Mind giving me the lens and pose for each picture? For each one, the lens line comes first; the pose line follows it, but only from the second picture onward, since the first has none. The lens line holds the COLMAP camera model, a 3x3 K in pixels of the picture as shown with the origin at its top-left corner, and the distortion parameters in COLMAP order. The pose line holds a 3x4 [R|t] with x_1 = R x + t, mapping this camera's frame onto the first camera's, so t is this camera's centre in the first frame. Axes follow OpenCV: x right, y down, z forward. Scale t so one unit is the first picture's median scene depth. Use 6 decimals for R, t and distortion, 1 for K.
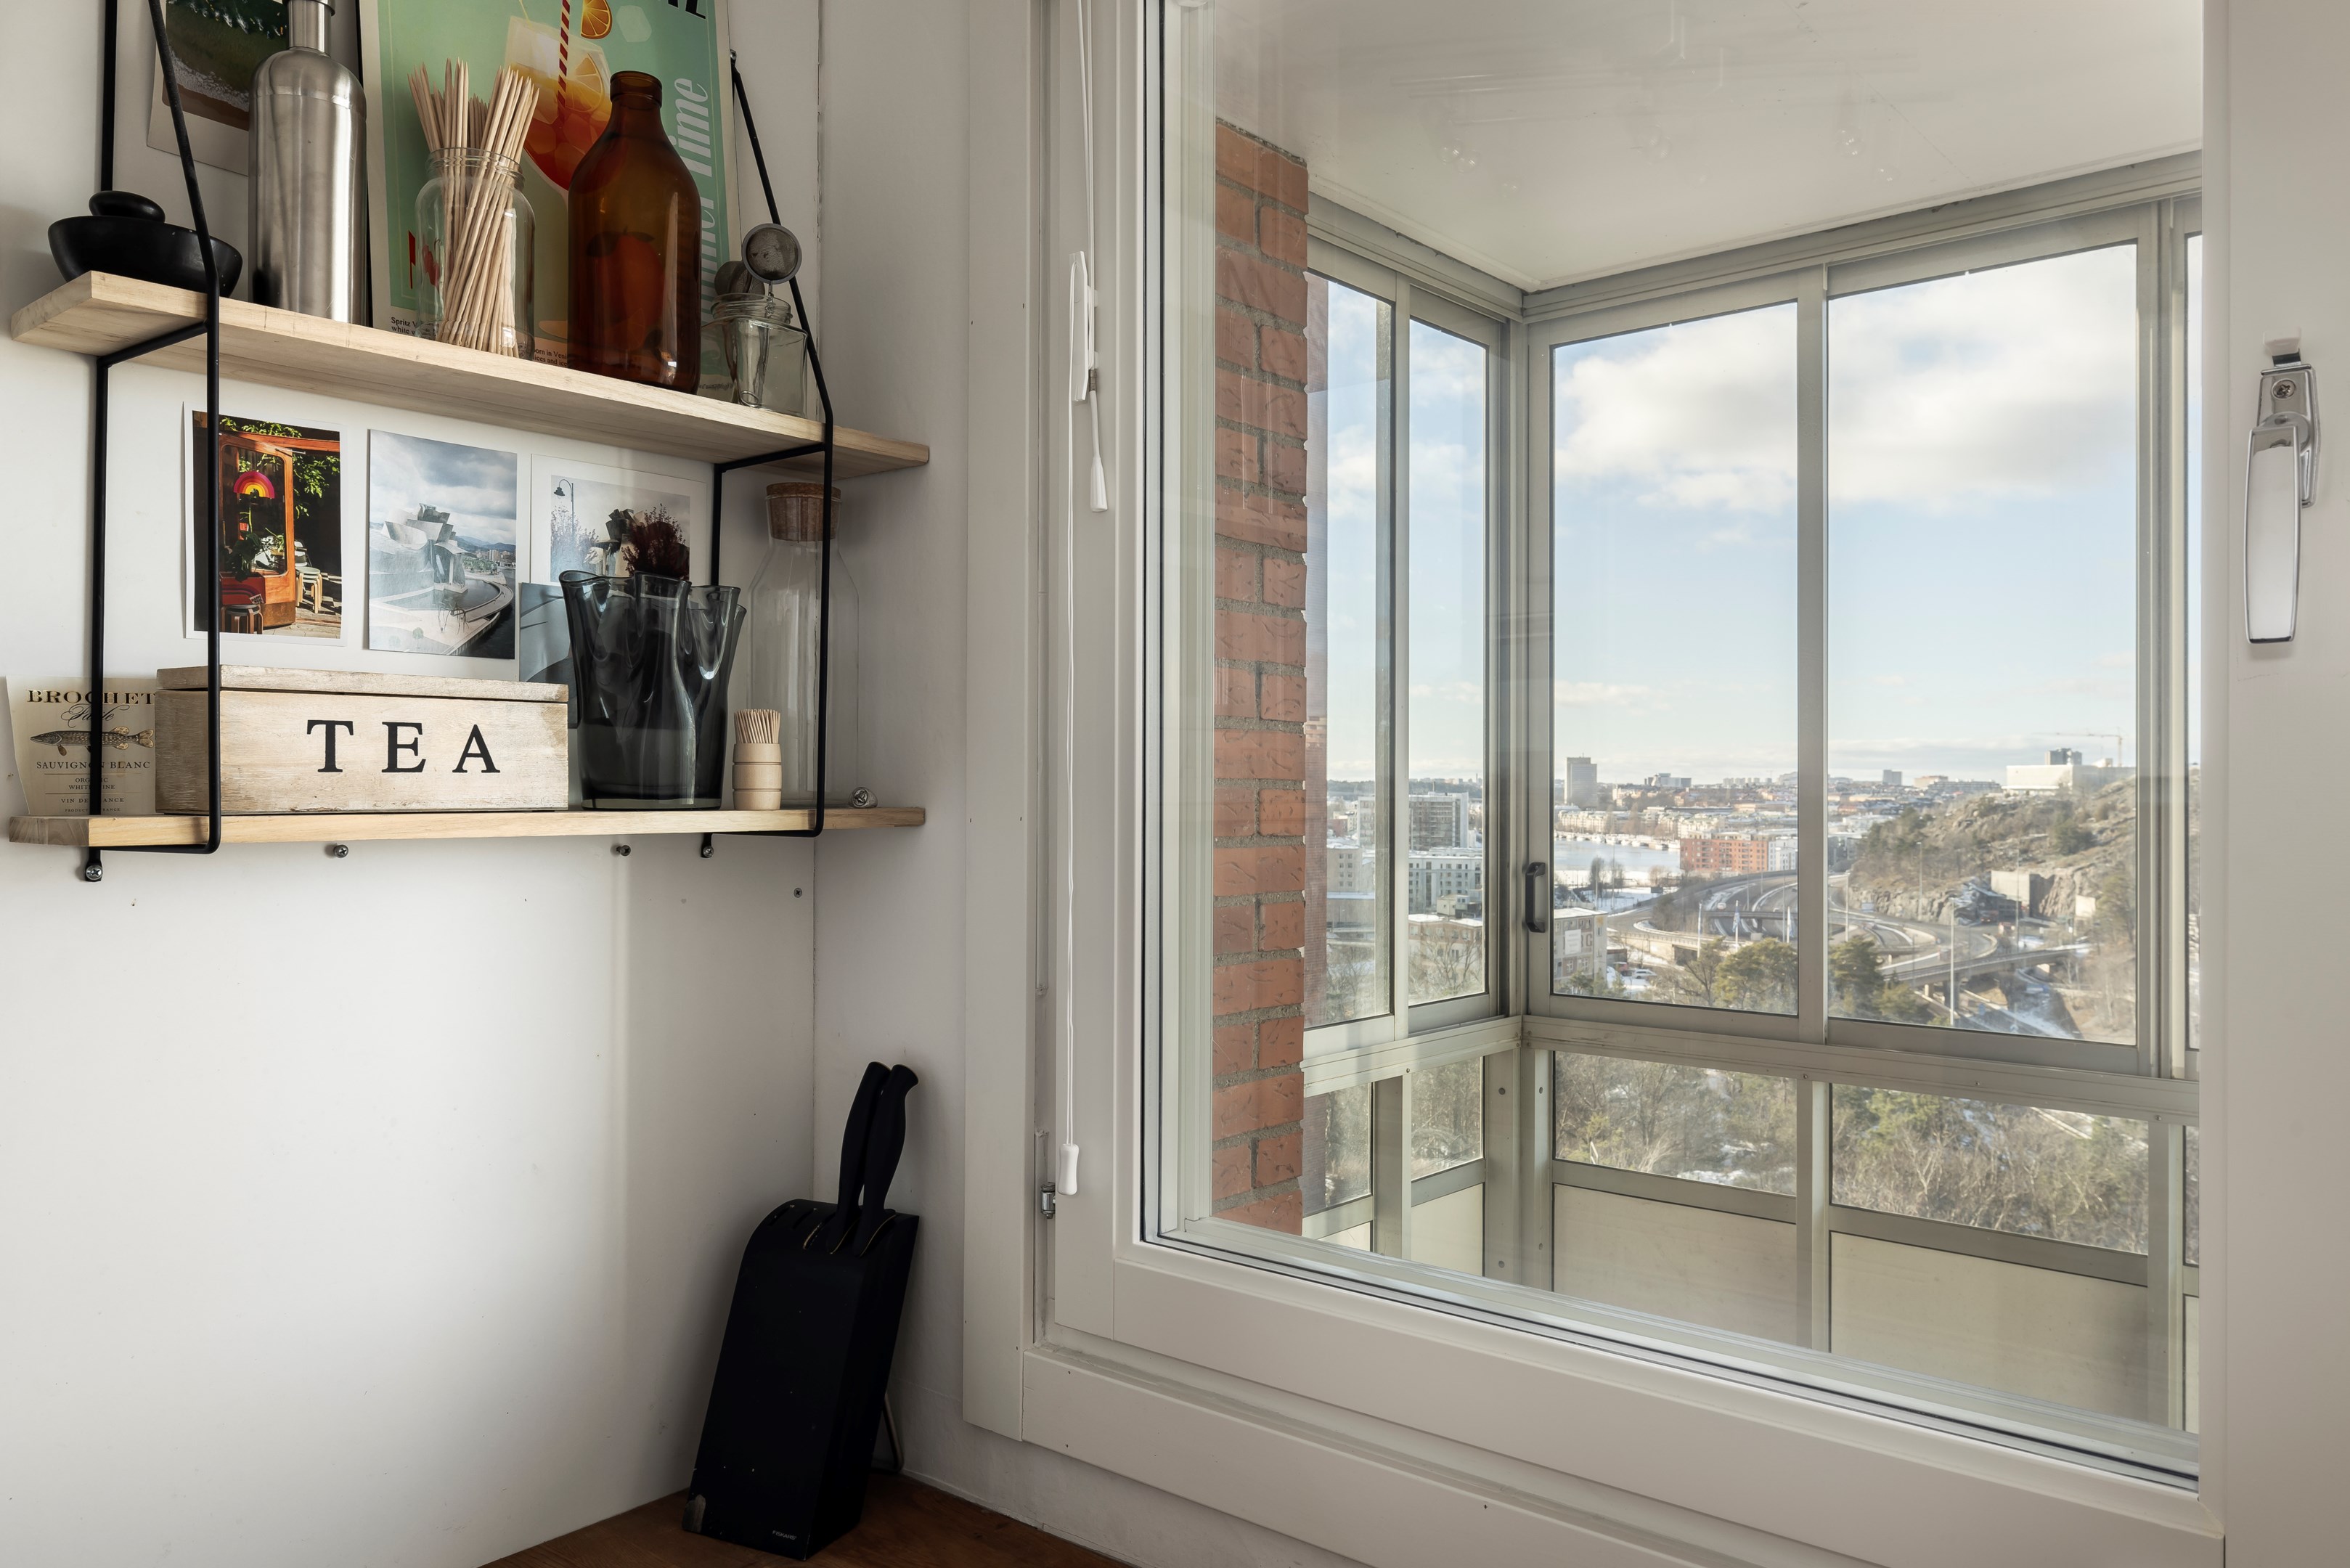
lens RADIAL K [[1661.2, 0, 1178.0], [0, 1661.2, 778.1], [0, 0, 1]] dist [-0.000889, 0.003522]
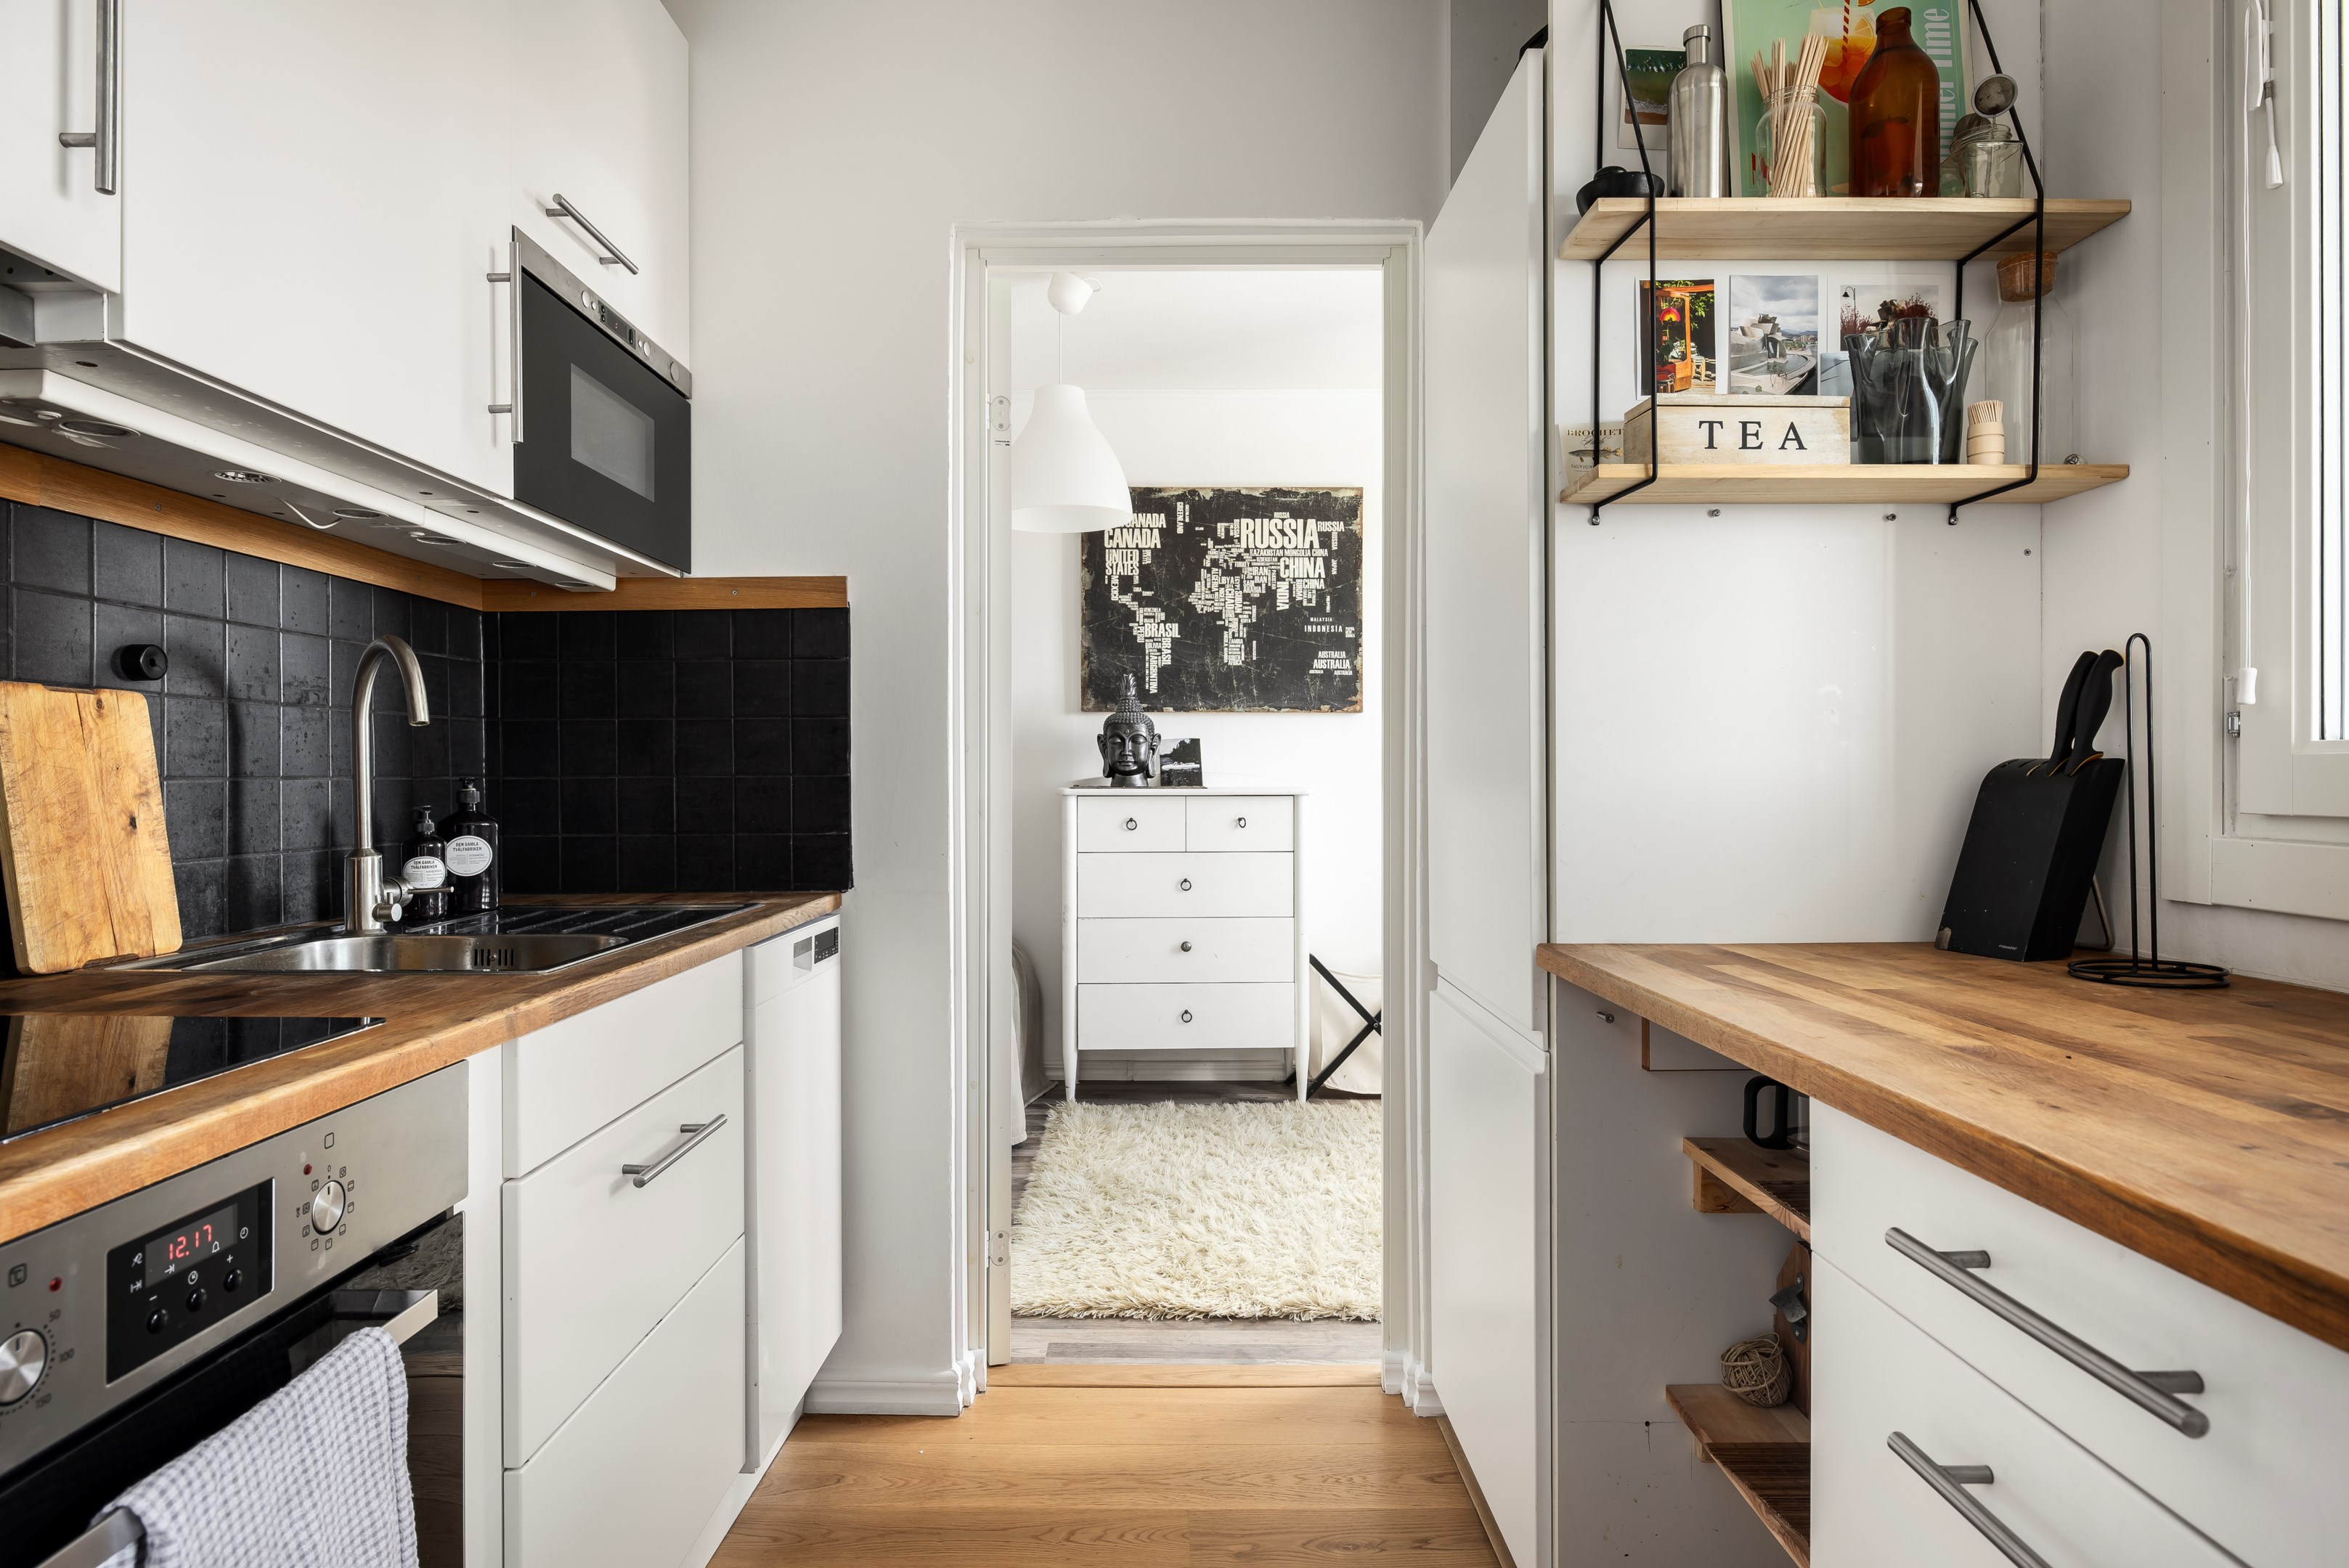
lens RADIAL K [[1300.4, 0, 1163.2], [0, 1300.4, 766.4], [0, 0, 1]] dist [-0.000758, 0.000343]
pose [[0.650234, -0.004492, -0.759721, 0.165229], [0.006588, 0.999978, -0.000274, 0.302051], [0.759706, -0.004827, 0.650249, -0.351433]]
